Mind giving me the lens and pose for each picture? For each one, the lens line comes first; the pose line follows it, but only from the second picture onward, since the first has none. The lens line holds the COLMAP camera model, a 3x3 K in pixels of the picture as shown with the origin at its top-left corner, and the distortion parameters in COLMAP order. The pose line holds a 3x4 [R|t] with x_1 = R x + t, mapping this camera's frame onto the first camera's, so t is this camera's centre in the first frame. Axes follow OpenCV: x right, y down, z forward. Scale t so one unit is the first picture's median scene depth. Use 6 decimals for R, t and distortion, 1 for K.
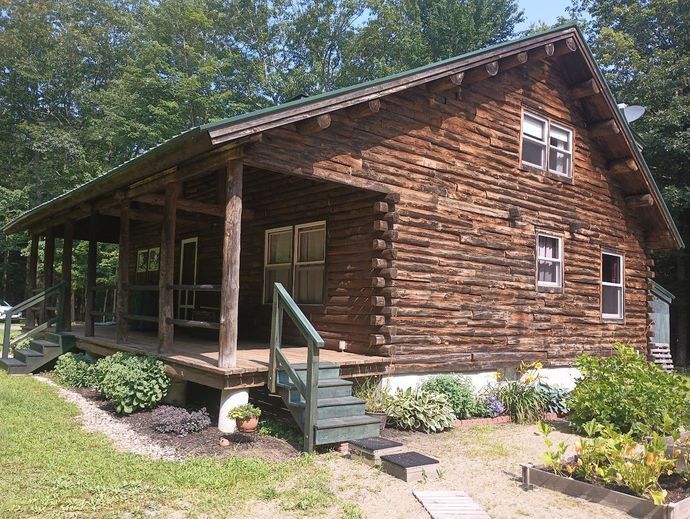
lens RADIAL K [[568.6, 0, 346.9], [0, 568.6, 259.5], [0, 0, 1]] dist [0.073431, -0.066690]
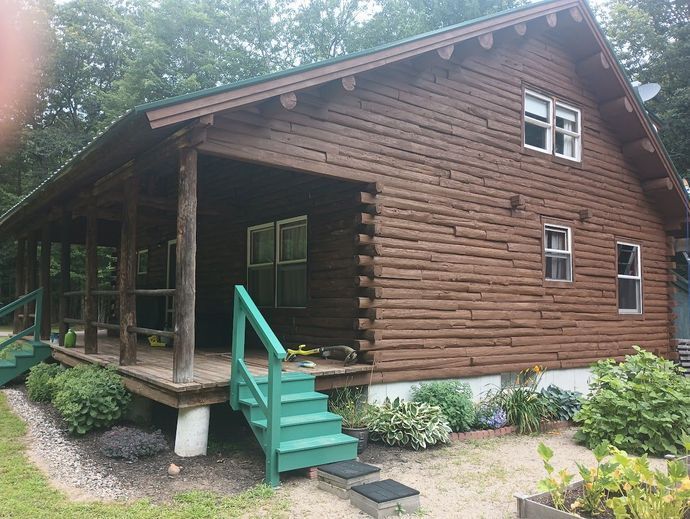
lens RADIAL K [[560.6, 0, 345.0], [0, 560.6, 259.5], [0, 0, 1]] dist [0.074589, -0.070719]
pose [[0.998935, -0.024819, -0.038884, 0.060220], [0.024965, 0.999683, 0.003269, 0.001577], [0.038790, -0.004237, 0.999238, 0.104464]]
